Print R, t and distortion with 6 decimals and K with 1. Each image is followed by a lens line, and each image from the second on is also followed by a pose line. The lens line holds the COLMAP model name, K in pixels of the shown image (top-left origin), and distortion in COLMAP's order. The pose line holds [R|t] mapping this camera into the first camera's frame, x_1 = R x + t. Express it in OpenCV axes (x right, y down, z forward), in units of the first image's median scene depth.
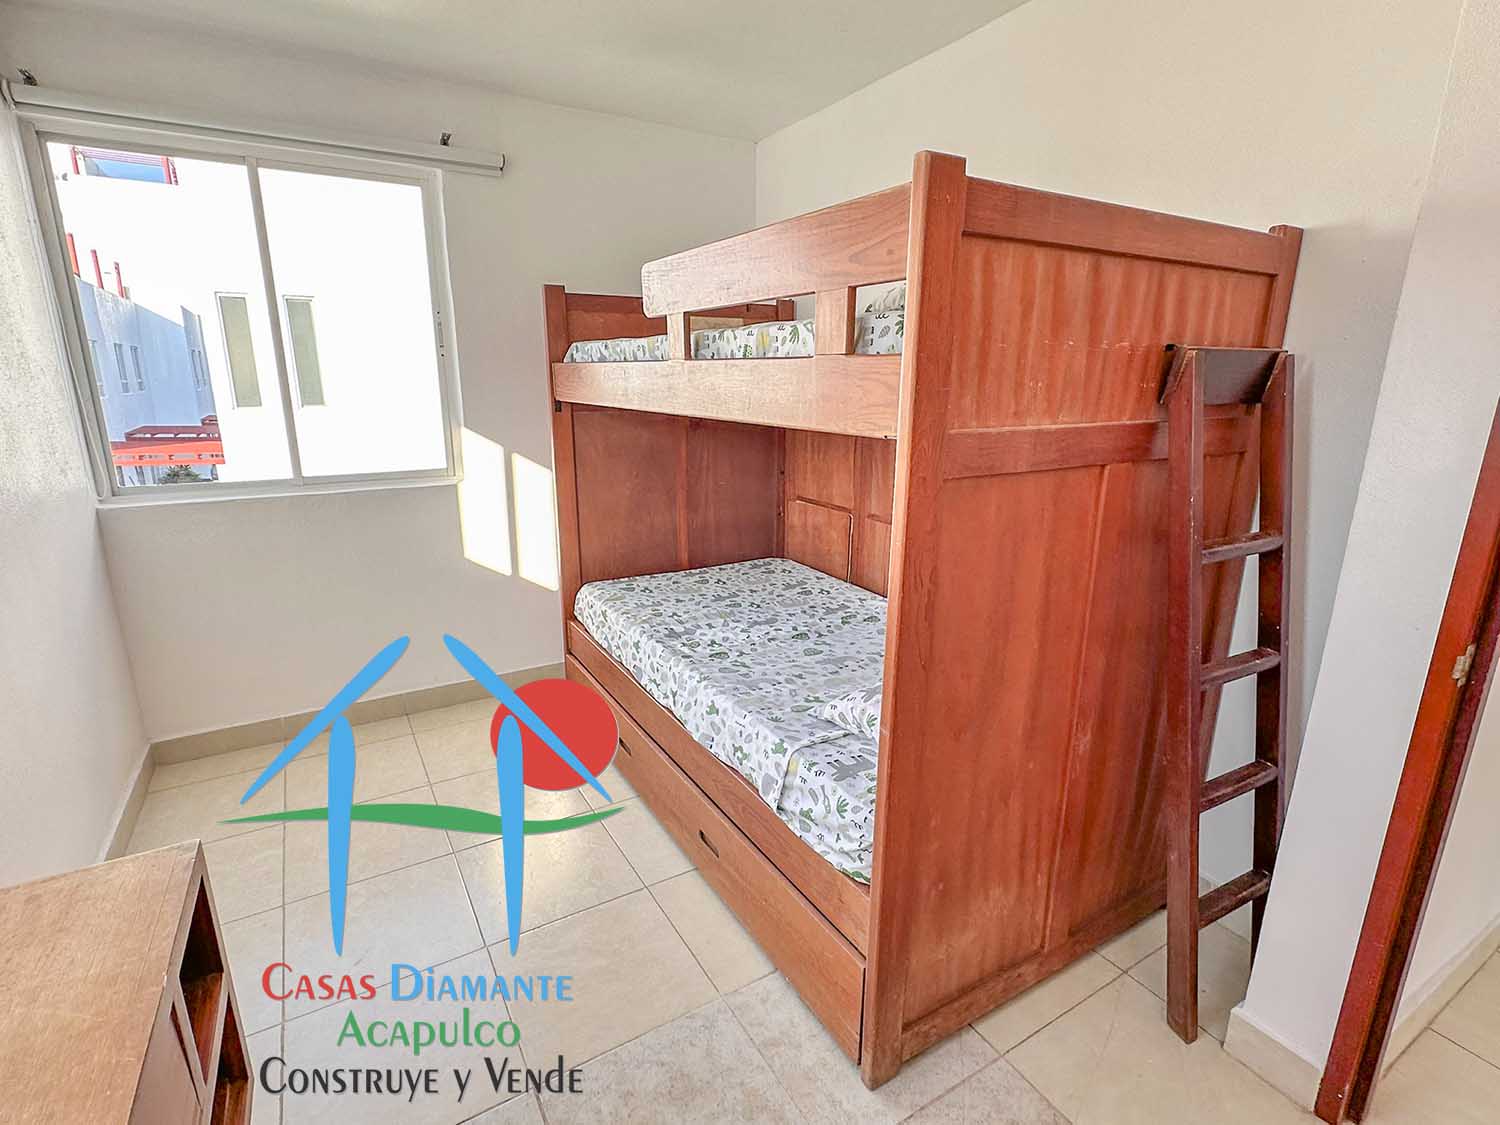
lens RADIAL K [[735.7, 0, 745.7], [0, 735.7, 566.3], [0, 0, 1]] dist [-0.002376, 0.000226]
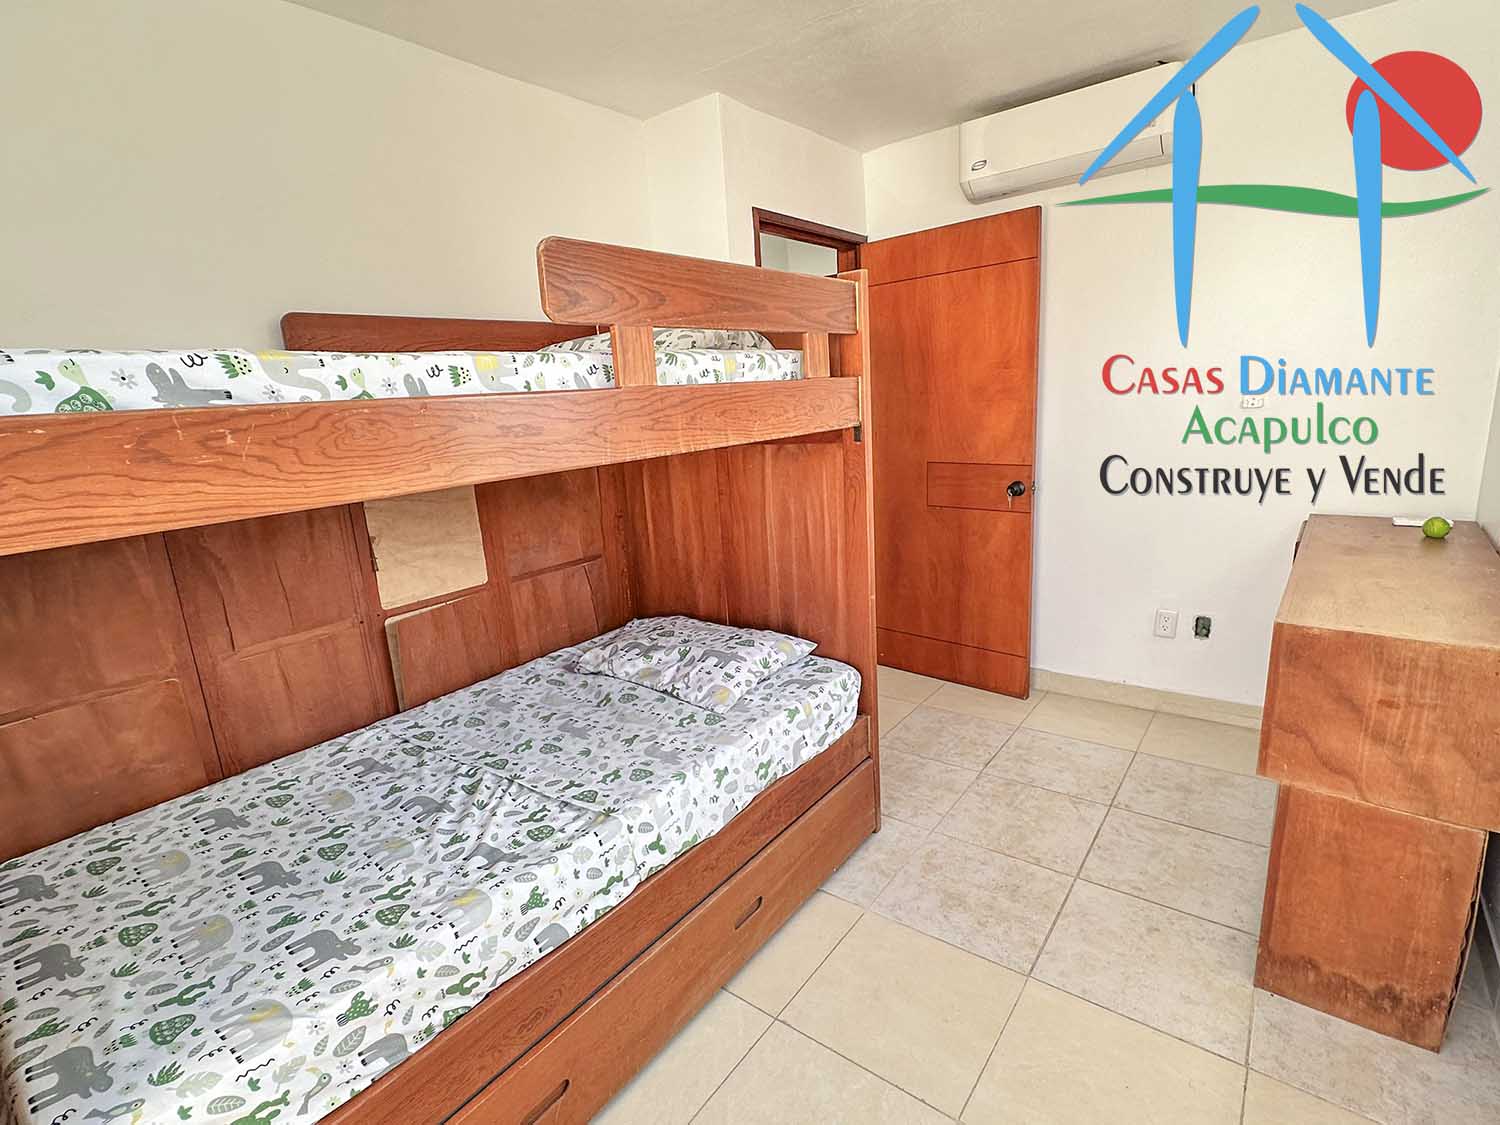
lens RADIAL K [[733.4, 0, 748.6], [0, 733.4, 568.0], [0, 0, 1]] dist [-0.000592, -0.001046]
pose [[-0.368394, -0.197020, 0.908553, -0.559158], [0.297813, 0.900775, 0.316089, -0.207314], [-0.880678, 0.387024, -0.273165, 0.768642]]
